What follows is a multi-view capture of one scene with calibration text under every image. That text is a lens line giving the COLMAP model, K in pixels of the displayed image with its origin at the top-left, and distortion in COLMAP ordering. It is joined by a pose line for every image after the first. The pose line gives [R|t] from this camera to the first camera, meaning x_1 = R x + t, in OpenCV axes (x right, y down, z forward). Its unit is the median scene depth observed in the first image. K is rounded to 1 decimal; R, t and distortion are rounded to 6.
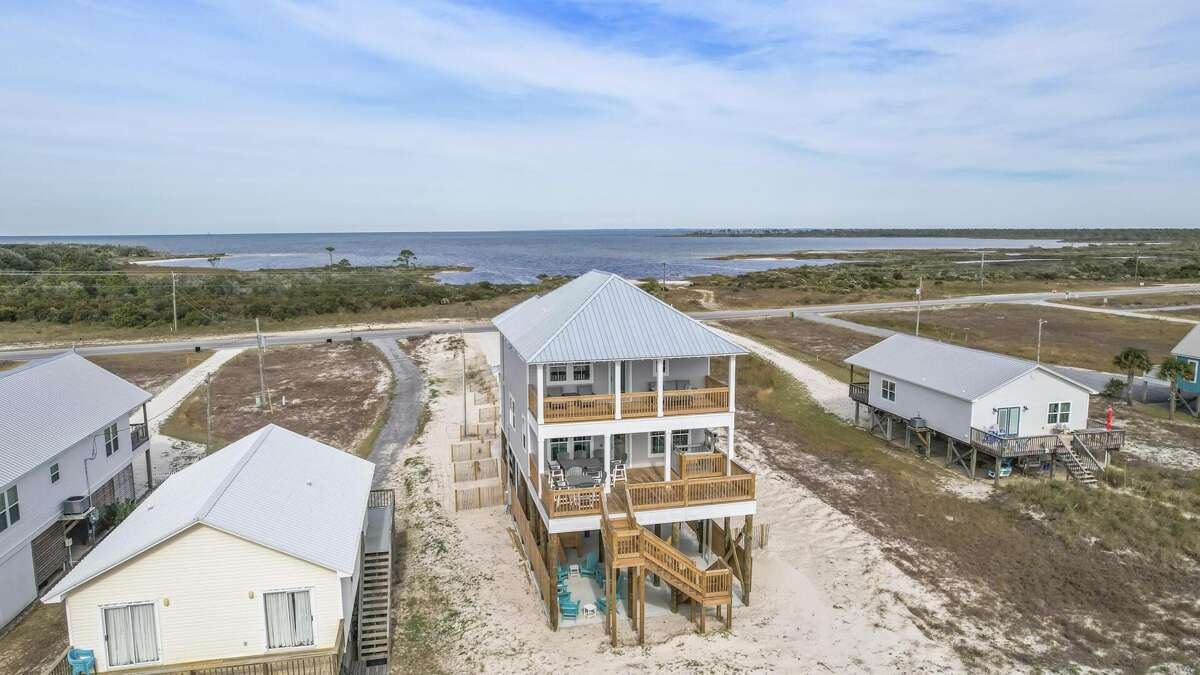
lens RADIAL K [[796.2, 0, 600.0], [0, 796.2, 337.5], [0, 0, 1]] dist [-0.085199, 0.077828]
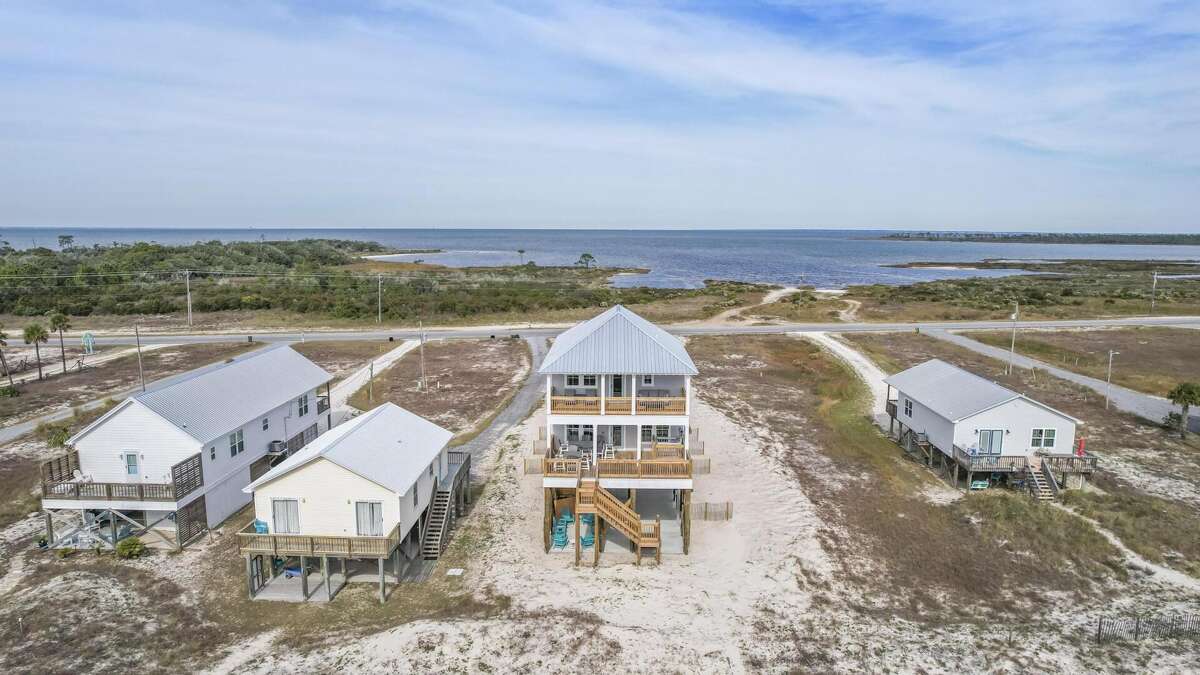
lens RADIAL K [[773.3, 0, 600.0], [0, 773.3, 337.5], [0, 0, 1]] dist [-0.078054, 0.074969]
pose [[0.968485, 0.045629, -0.244857, 0.231780], [-0.044069, 0.998958, 0.011845, -0.035054], [0.245142, -0.000681, 0.969487, -0.235655]]
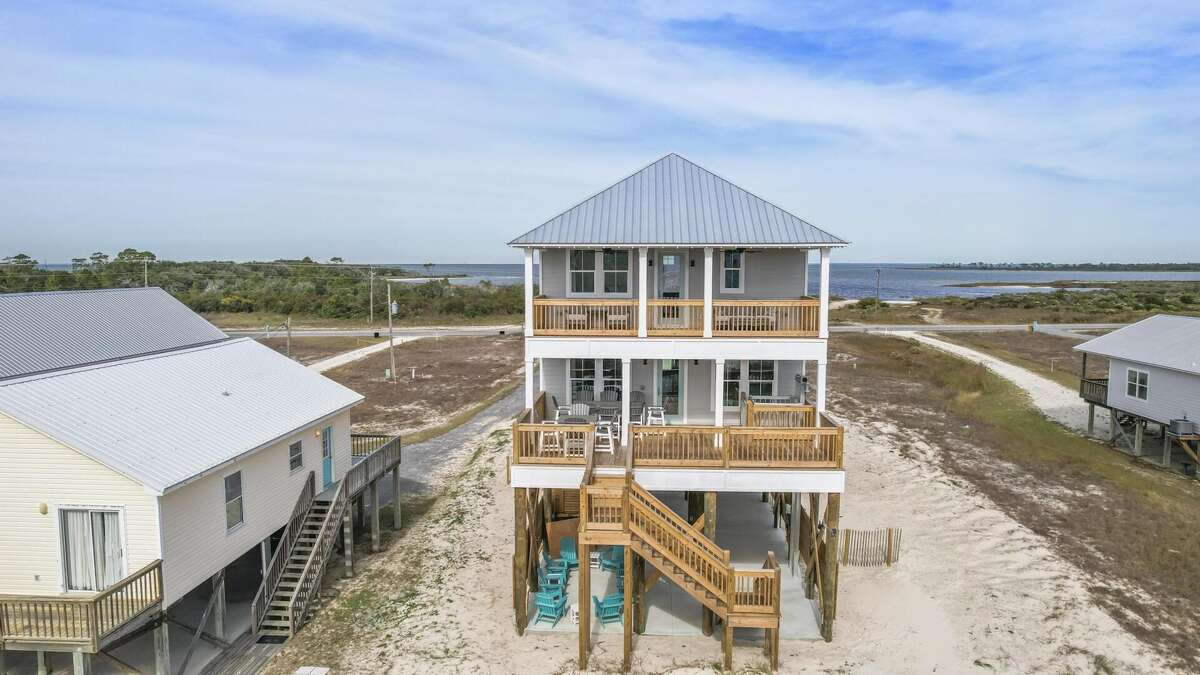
lens RADIAL K [[792.2, 0, 600.0], [0, 792.2, 337.5], [0, 0, 1]] dist [-0.082552, 0.074831]
pose [[0.956611, 0.033761, -0.289406, 0.120563], [-0.045809, 0.998338, -0.034958, 0.084044], [0.287745, 0.046698, 0.956568, 0.221543]]
